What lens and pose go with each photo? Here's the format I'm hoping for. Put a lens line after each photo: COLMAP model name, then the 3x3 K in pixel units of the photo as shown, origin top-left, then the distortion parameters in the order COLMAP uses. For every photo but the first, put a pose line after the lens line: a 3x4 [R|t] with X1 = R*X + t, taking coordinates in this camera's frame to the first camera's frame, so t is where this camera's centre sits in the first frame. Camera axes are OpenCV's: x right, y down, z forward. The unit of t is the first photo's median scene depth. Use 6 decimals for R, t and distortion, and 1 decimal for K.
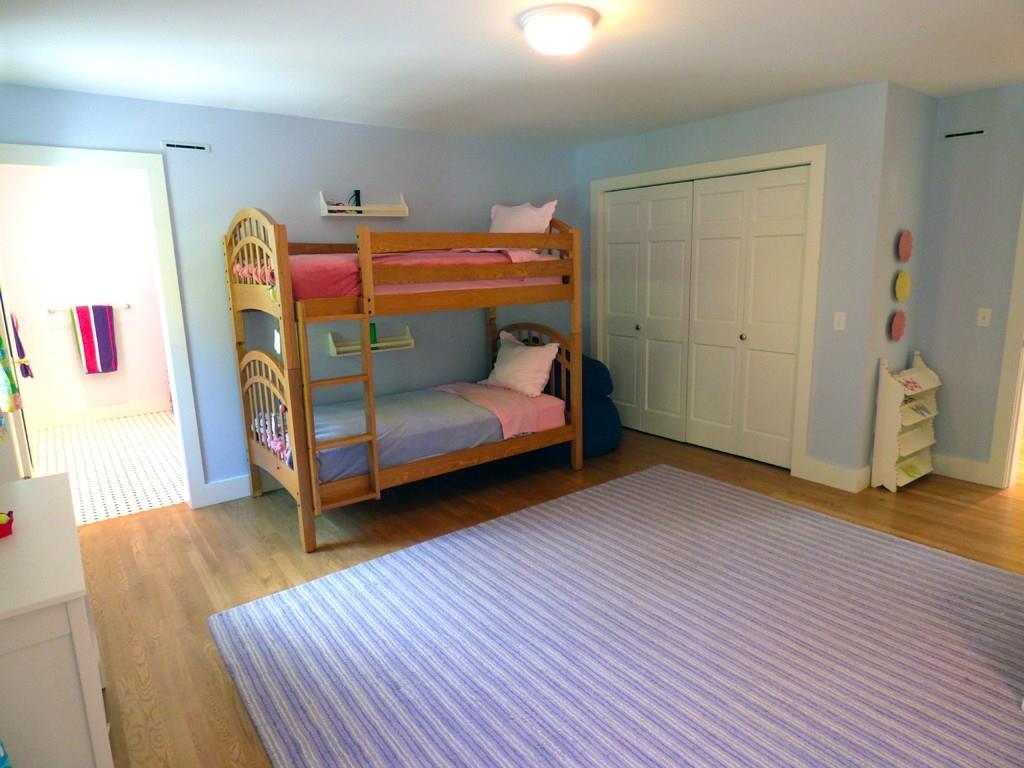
lens RADIAL K [[598.8, 0, 512.0], [0, 598.8, 384.0], [0, 0, 1]] dist [-0.006737, -0.001015]
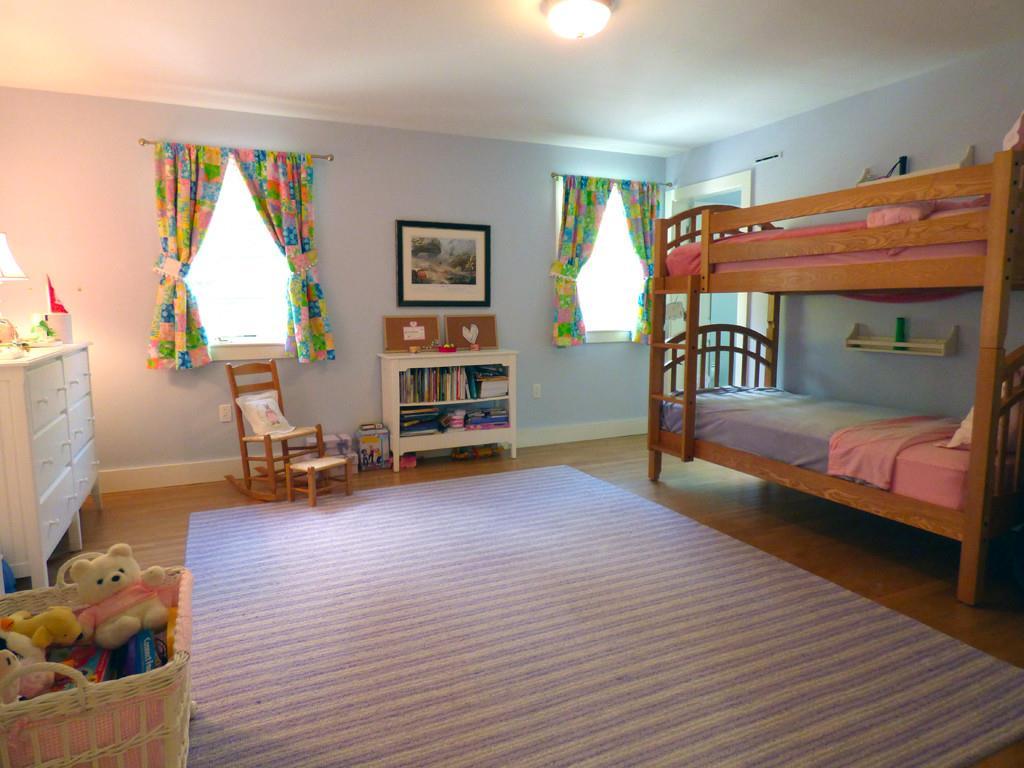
lens RADIAL K [[619.8, 0, 512.0], [0, 619.8, 384.0], [0, 0, 1]] dist [-0.012919, 0.000337]
pose [[-0.216812, 0.141344, -0.965927, 0.904818], [-0.184728, 0.965646, 0.182767, -0.091046], [0.958576, 0.218059, -0.183254, 0.870507]]
